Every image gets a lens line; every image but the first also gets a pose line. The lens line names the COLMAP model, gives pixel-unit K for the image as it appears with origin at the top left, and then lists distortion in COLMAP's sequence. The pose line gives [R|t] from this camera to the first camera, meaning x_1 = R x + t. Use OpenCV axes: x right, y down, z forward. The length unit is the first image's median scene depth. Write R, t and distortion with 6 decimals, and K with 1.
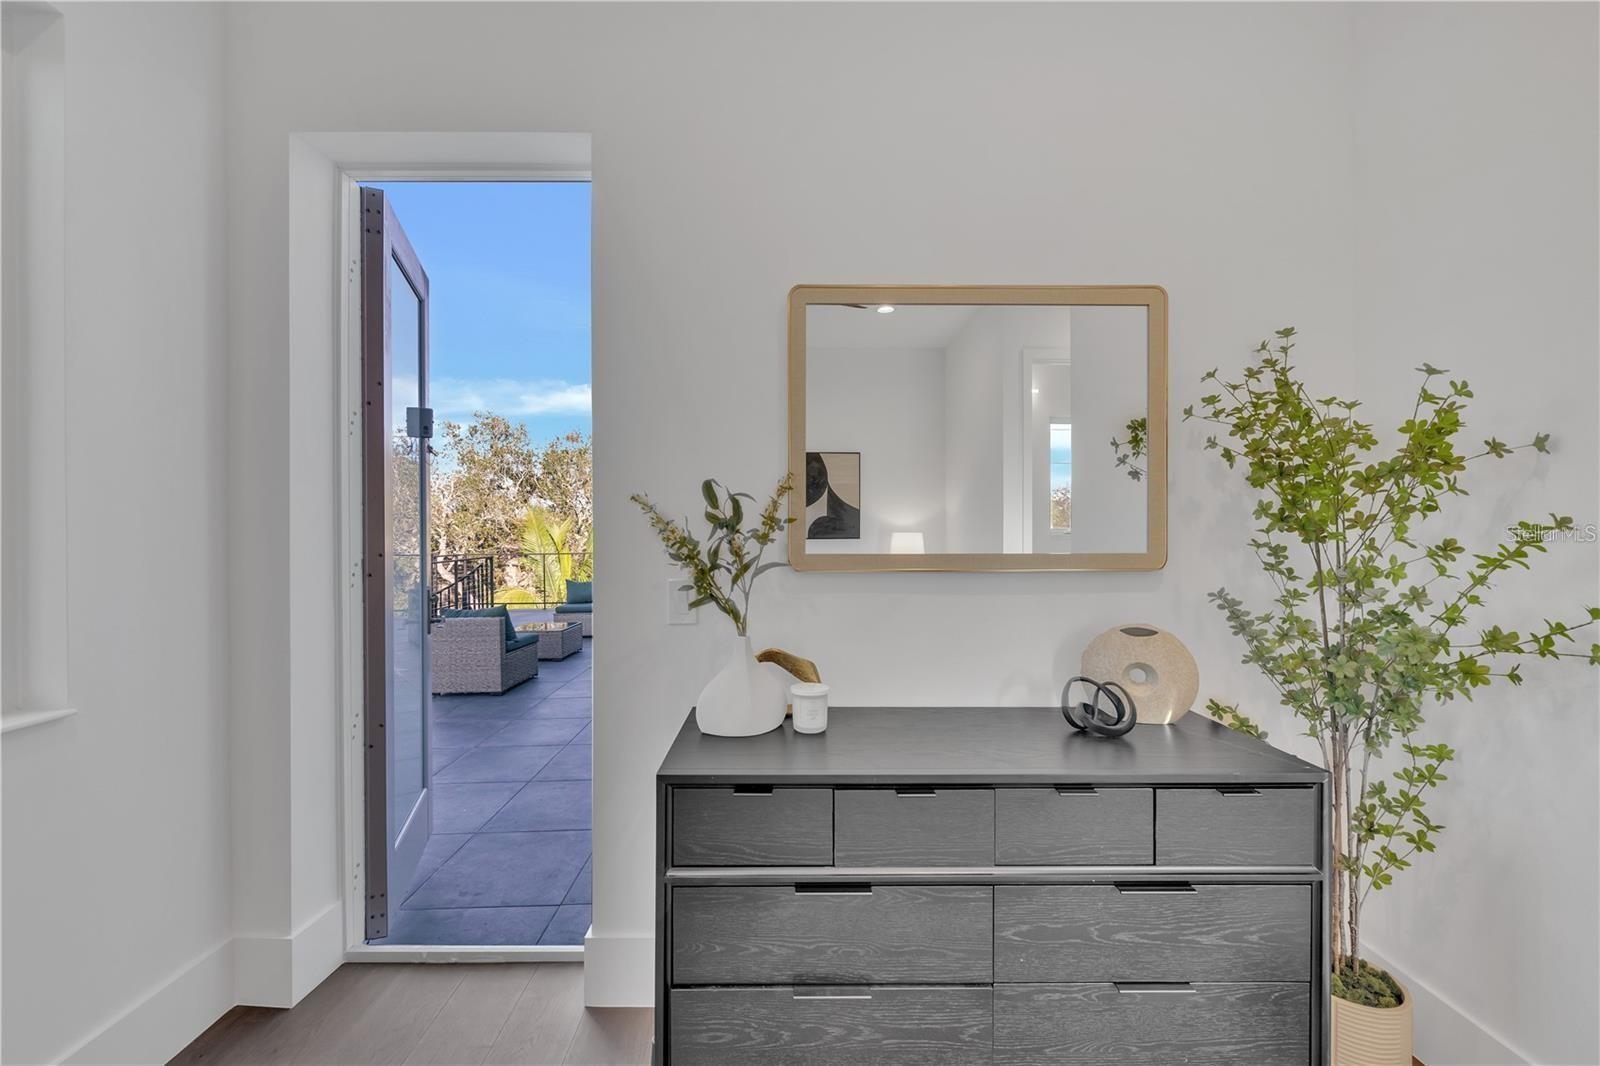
lens RADIAL K [[634.2, 0, 795.8], [0, 634.2, 530.9], [0, 0, 1]] dist [-0.006841, 0.000005]
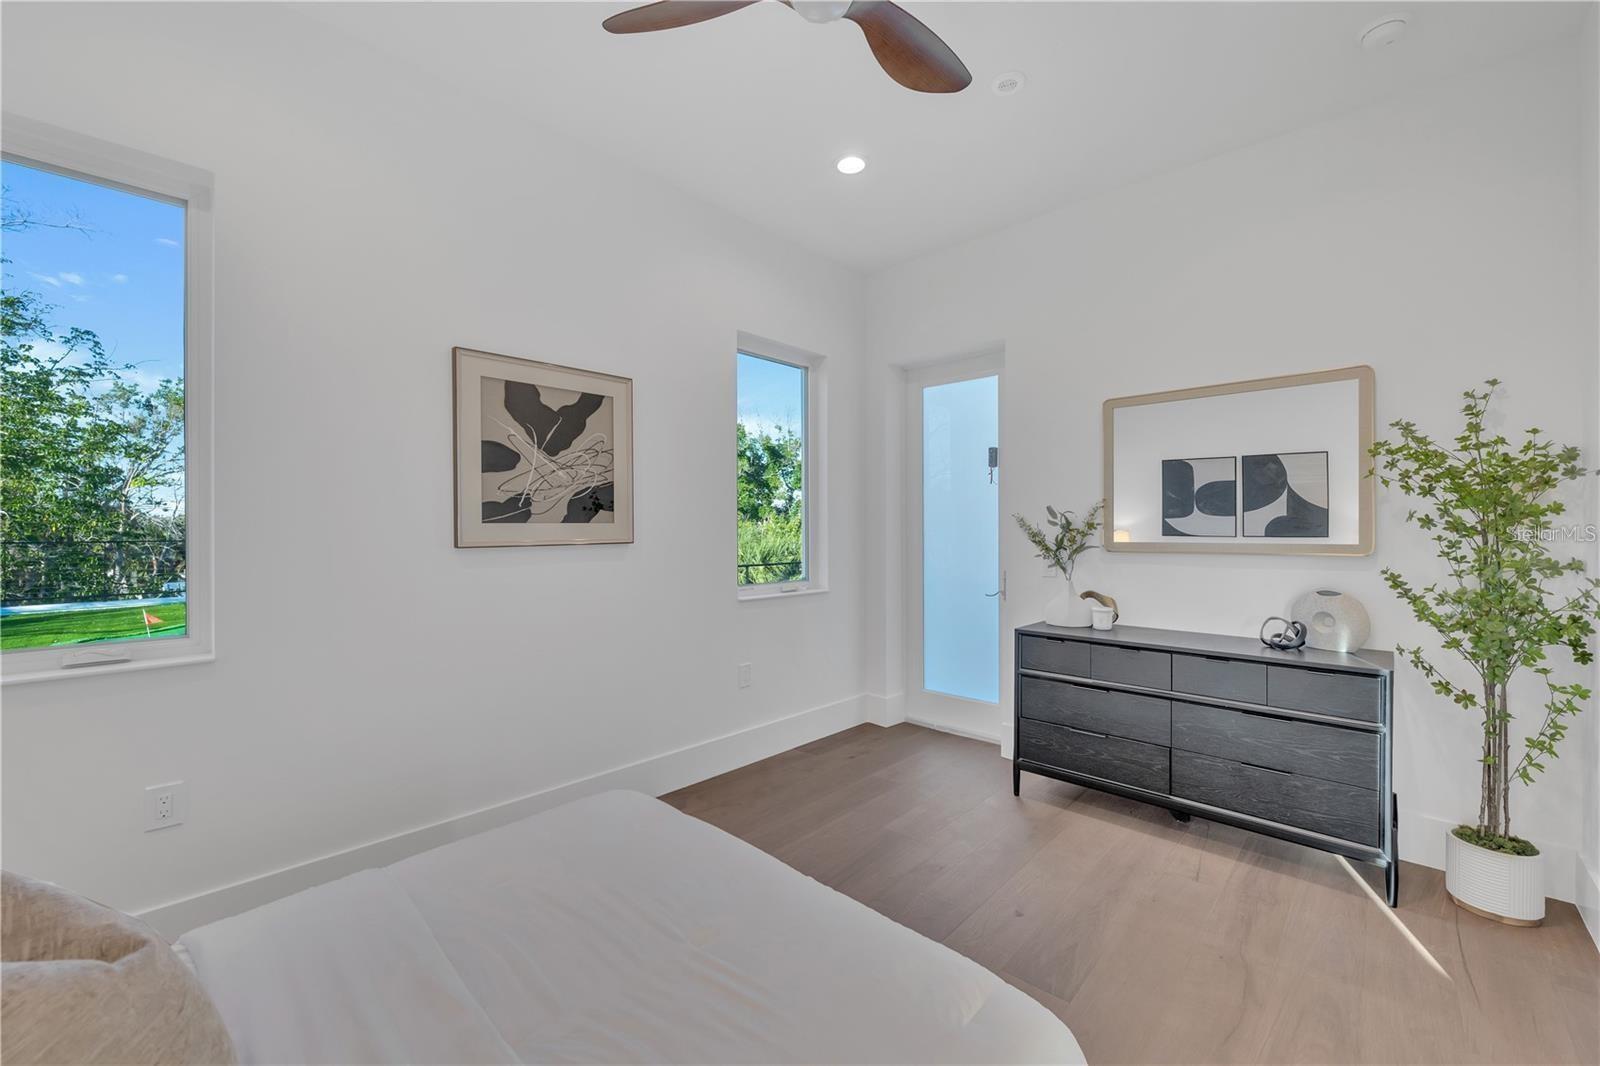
lens RADIAL K [[634.2, 0, 798.6], [0, 634.2, 530.7], [0, 0, 1]] dist [-0.006841, 0.000005]
pose [[0.726268, 0.001061, -0.687410, 0.687471], [-0.001366, 0.999999, 0.000101, 0.004752], [0.687410, 0.000866, 0.726269, -1.090263]]
